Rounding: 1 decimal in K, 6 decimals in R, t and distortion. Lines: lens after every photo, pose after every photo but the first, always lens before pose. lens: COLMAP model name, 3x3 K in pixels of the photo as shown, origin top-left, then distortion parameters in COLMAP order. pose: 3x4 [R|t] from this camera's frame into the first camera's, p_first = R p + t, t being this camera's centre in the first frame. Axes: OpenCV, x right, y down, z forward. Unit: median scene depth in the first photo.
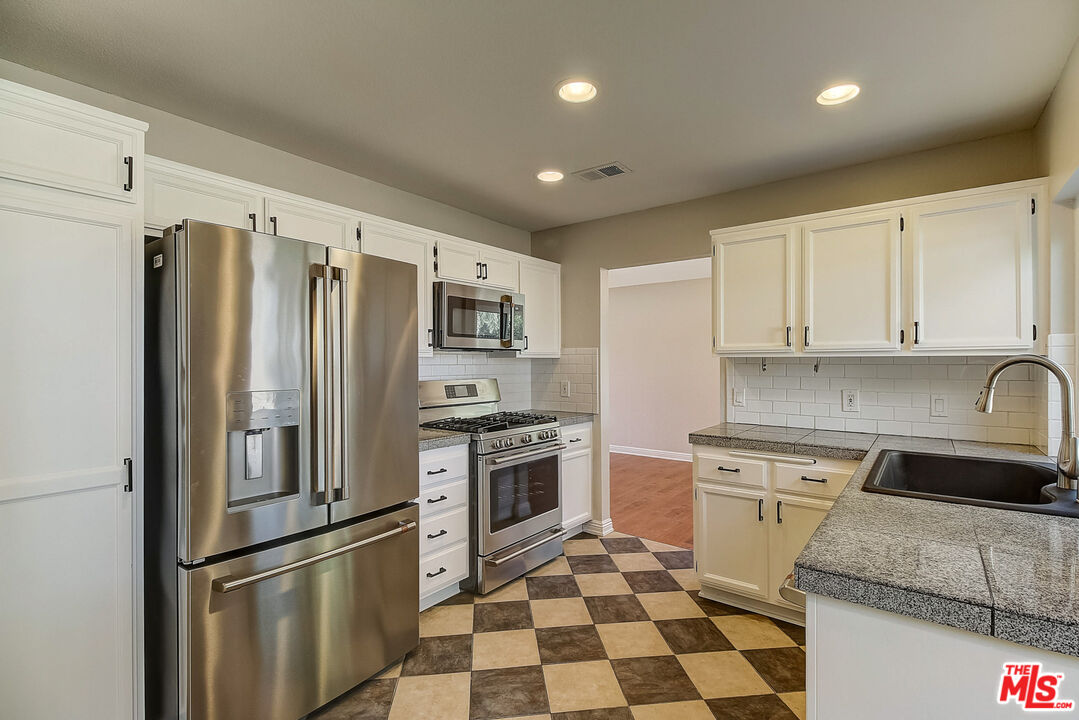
lens RADIAL K [[513.4, 0, 539.5], [0, 513.4, 360.0], [0, 0, 1]] dist [0.021723, -0.013129]
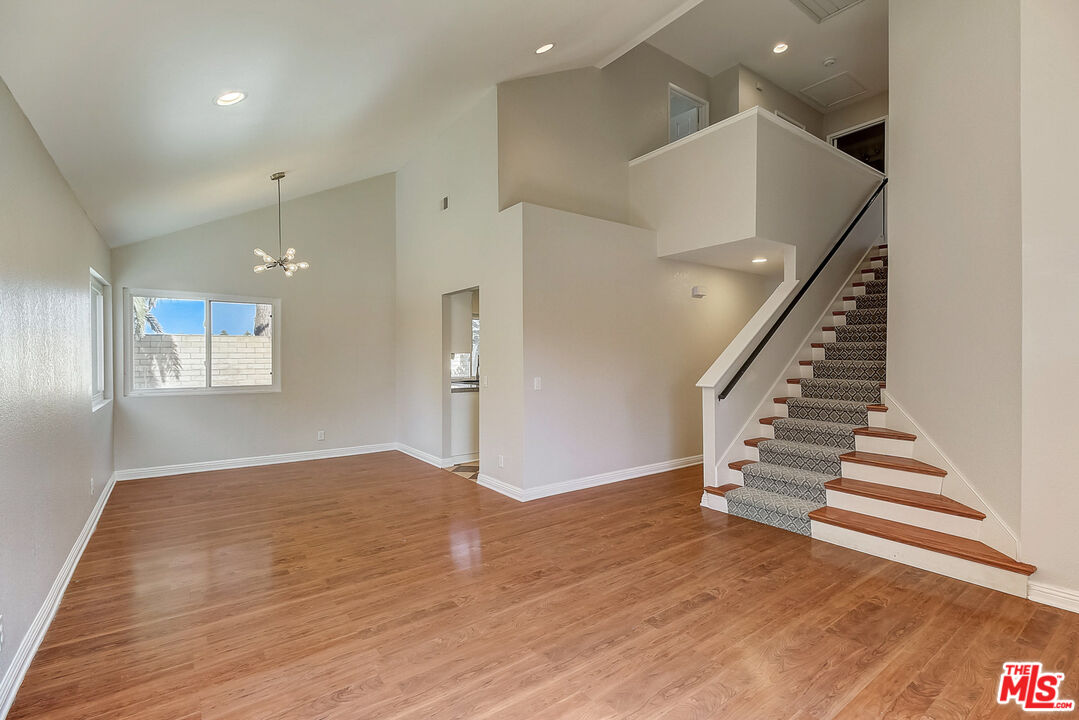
lens RADIAL K [[493.9, 0, 548.0], [0, 493.9, 354.3], [0, 0, 1]] dist [0.020194, -0.013391]
pose [[-0.963080, 0.005452, 0.269161, -0.424222], [0.005812, 0.999983, 0.000540, 0.004519], [-0.269154, 0.002084, -0.963095, 2.473618]]
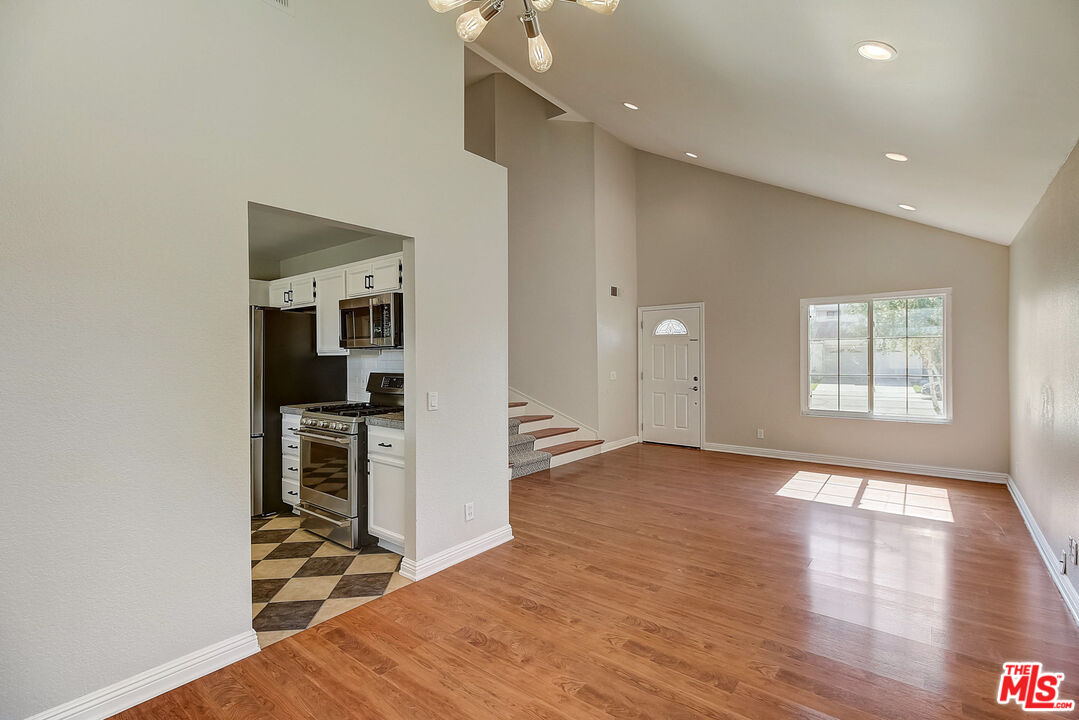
lens RADIAL K [[493.9, 0, 548.0], [0, 493.9, 354.3], [0, 0, 1]] dist [0.020194, -0.013391]
pose [[-0.012082, -0.002196, -0.999925, 0.993251], [0.007132, 0.999972, -0.002282, 0.001658], [0.999902, -0.007159, -0.012066, 1.376127]]
